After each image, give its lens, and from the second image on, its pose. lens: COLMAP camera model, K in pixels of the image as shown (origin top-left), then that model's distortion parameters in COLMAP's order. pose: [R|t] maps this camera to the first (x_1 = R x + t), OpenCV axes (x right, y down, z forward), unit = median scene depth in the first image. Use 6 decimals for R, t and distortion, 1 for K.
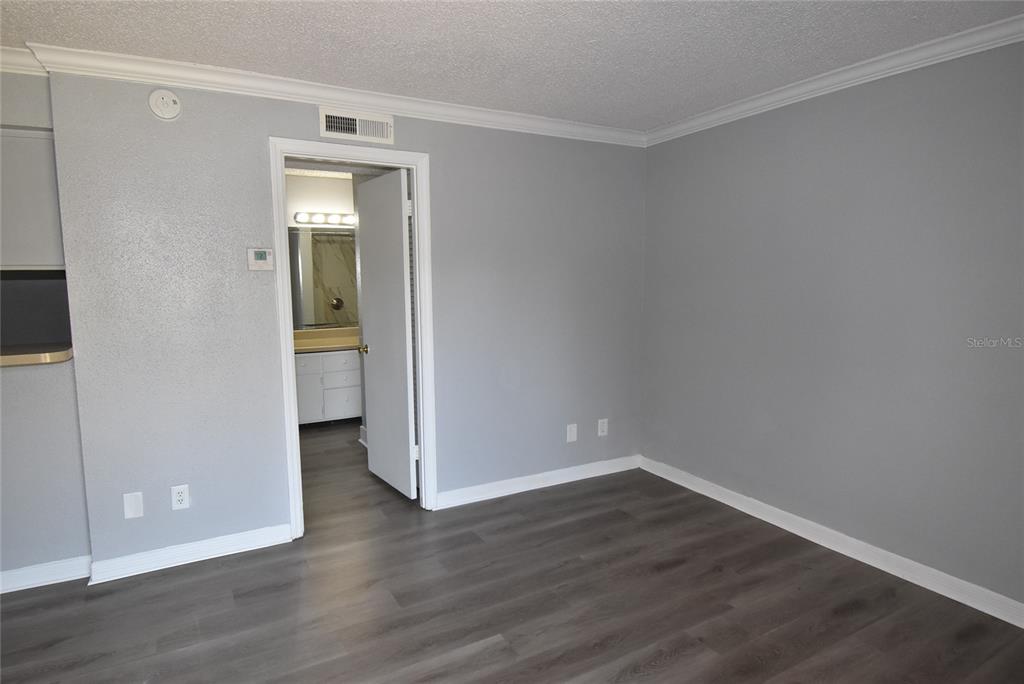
lens RADIAL K [[586.7, 0, 512.9], [0, 586.7, 344.8], [0, 0, 1]] dist [0.014449, -0.025918]
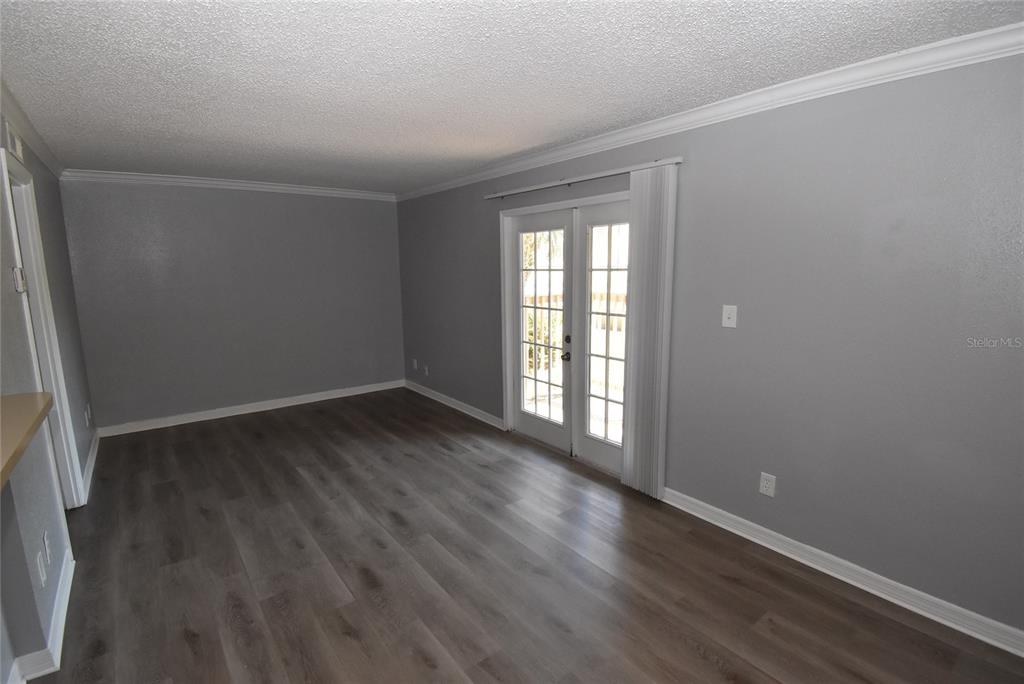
lens RADIAL K [[481.6, 0, 512.0], [0, 481.6, 342.0], [0, 0, 1]] dist [0.014966, -0.022636]
pose [[-0.135244, -0.156437, 0.978385, -1.418705], [0.129607, 0.976179, 0.174000, -0.087402], [-0.982299, 0.150338, -0.111747, 0.362074]]
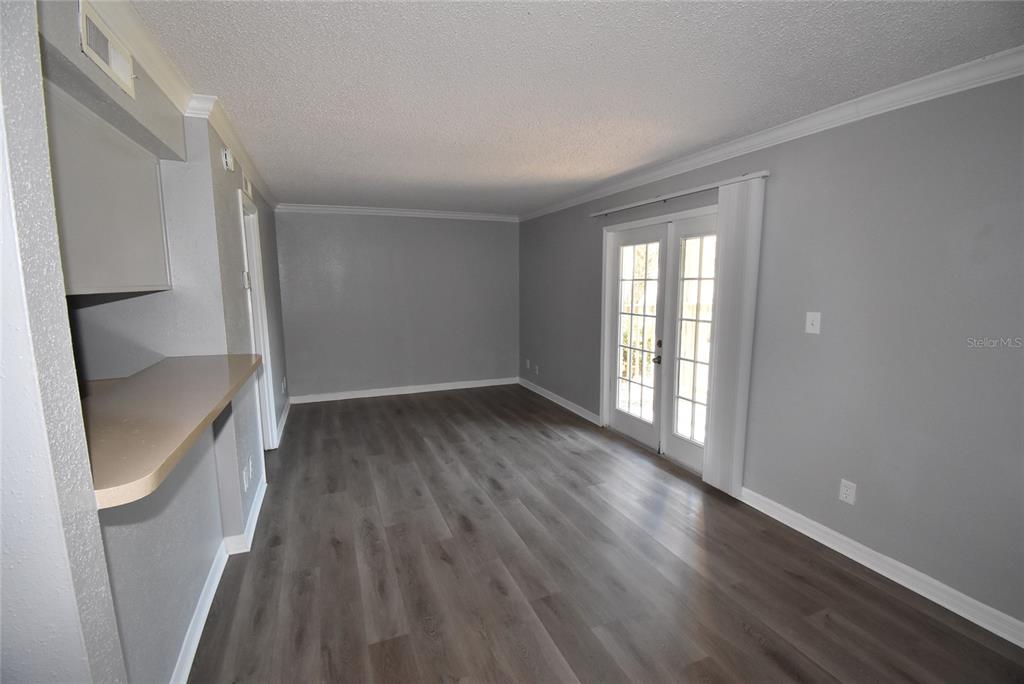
lens RADIAL K [[452.2, 0, 512.0], [0, 452.2, 344.3], [0, 0, 1]] dist [0.019607, -0.025386]
pose [[0.134111, -0.136613, 0.981505, -1.526532], [0.123719, 0.985011, 0.120196, -0.055500], [-0.983213, 0.105311, 0.149002, 0.285509]]
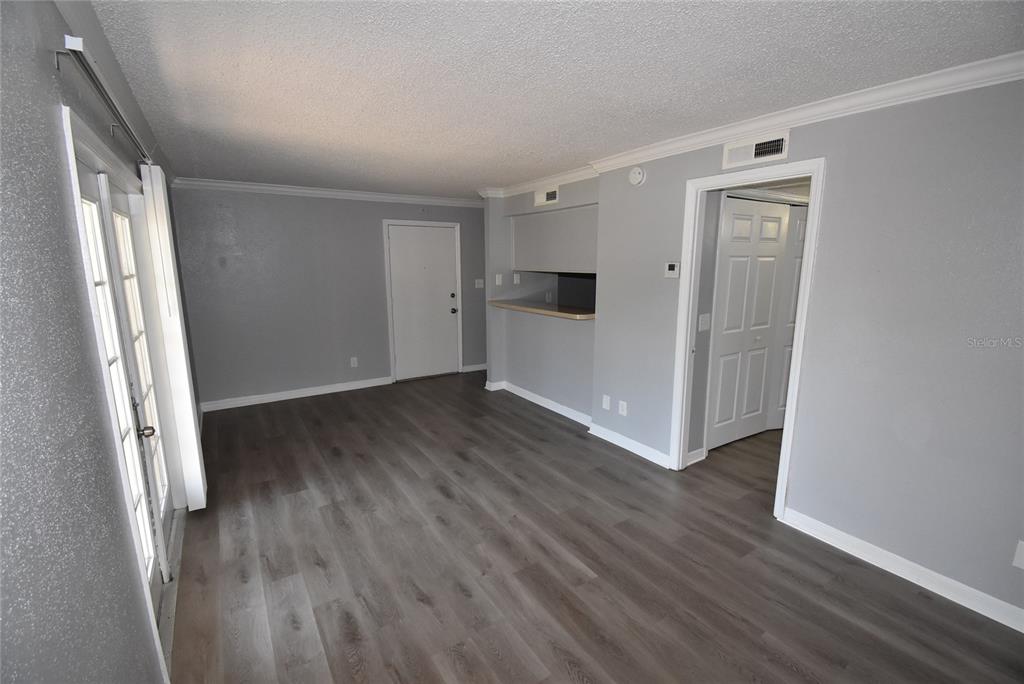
lens RADIAL K [[452.2, 0, 512.0], [0, 452.2, 344.3], [0, 0, 1]] dist [0.019607, -0.025386]
pose [[0.043455, 0.187293, -0.981342, 0.737237], [-0.114817, 0.976698, 0.181323, -0.135744], [0.992436, 0.104795, 0.063947, 0.614600]]
